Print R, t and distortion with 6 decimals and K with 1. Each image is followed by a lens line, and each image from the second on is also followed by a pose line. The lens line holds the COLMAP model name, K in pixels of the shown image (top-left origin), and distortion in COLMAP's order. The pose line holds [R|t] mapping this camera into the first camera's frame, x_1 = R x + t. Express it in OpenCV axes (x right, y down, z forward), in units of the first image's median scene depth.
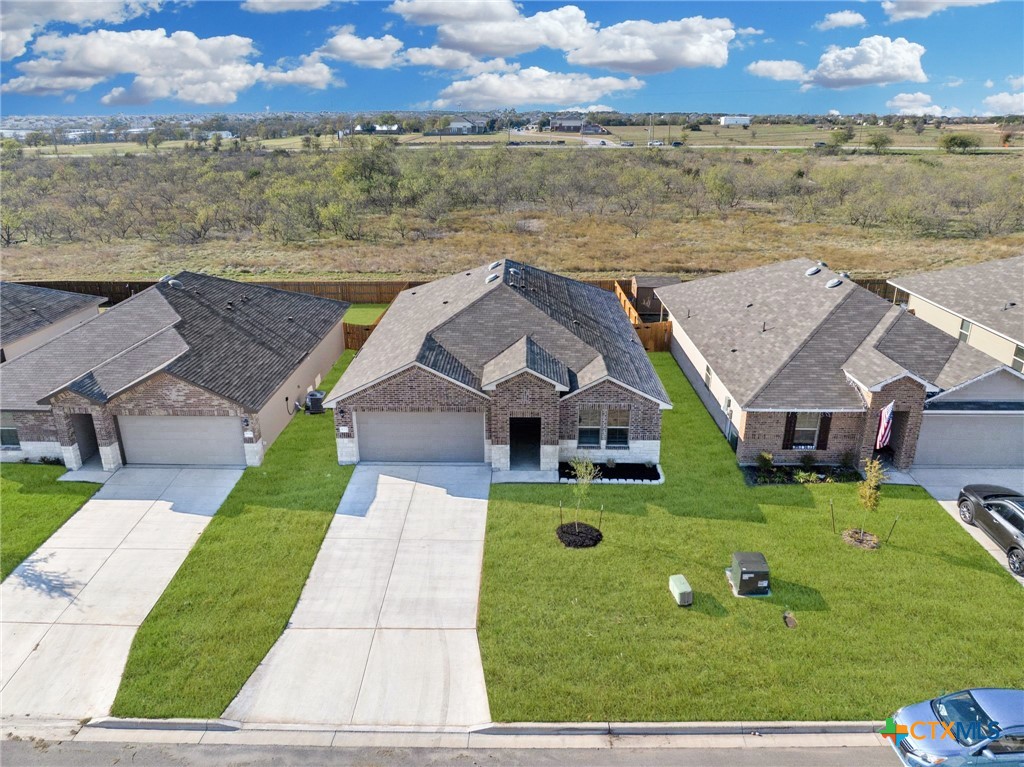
lens RADIAL K [[722.6, 0, 516.6], [0, 722.6, 382.1], [0, 0, 1]] dist [-0.041393, 0.000224]
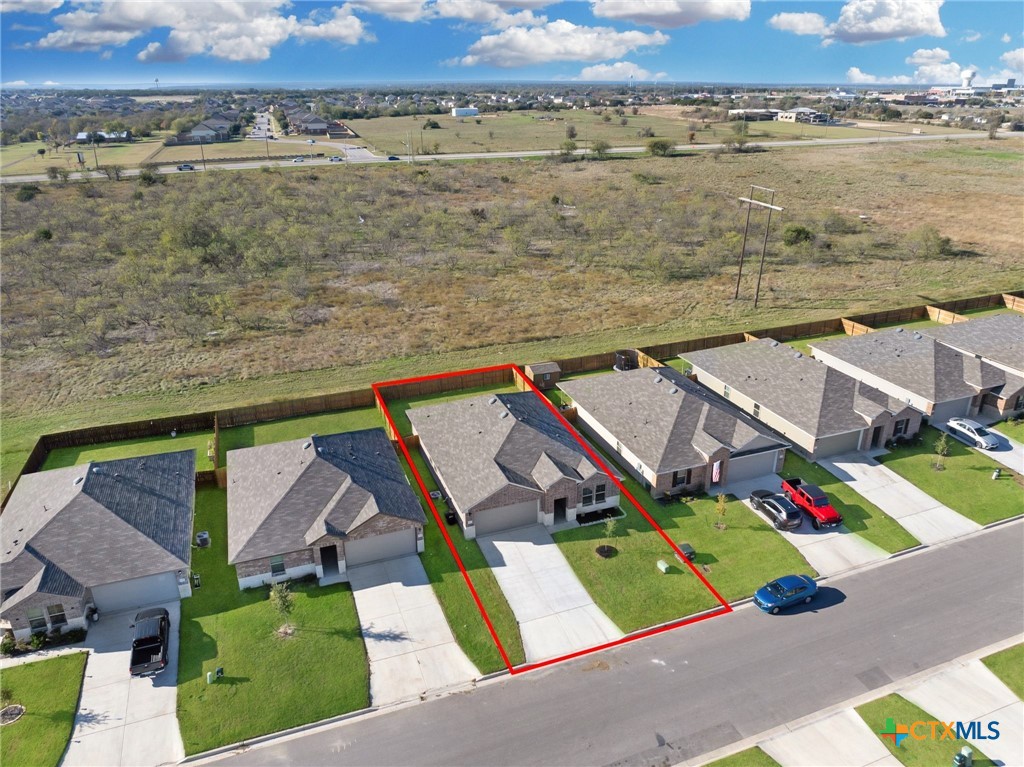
lens RADIAL K [[722.1, 0, 519.7], [0, 722.1, 384.5], [0, 0, 1]] dist [-0.034993, 0.001960]
pose [[0.930446, -0.144242, 0.336846, -0.703616], [0.128895, 0.989350, 0.067615, -0.401489], [-0.343011, -0.019494, 0.939129, -0.806853]]
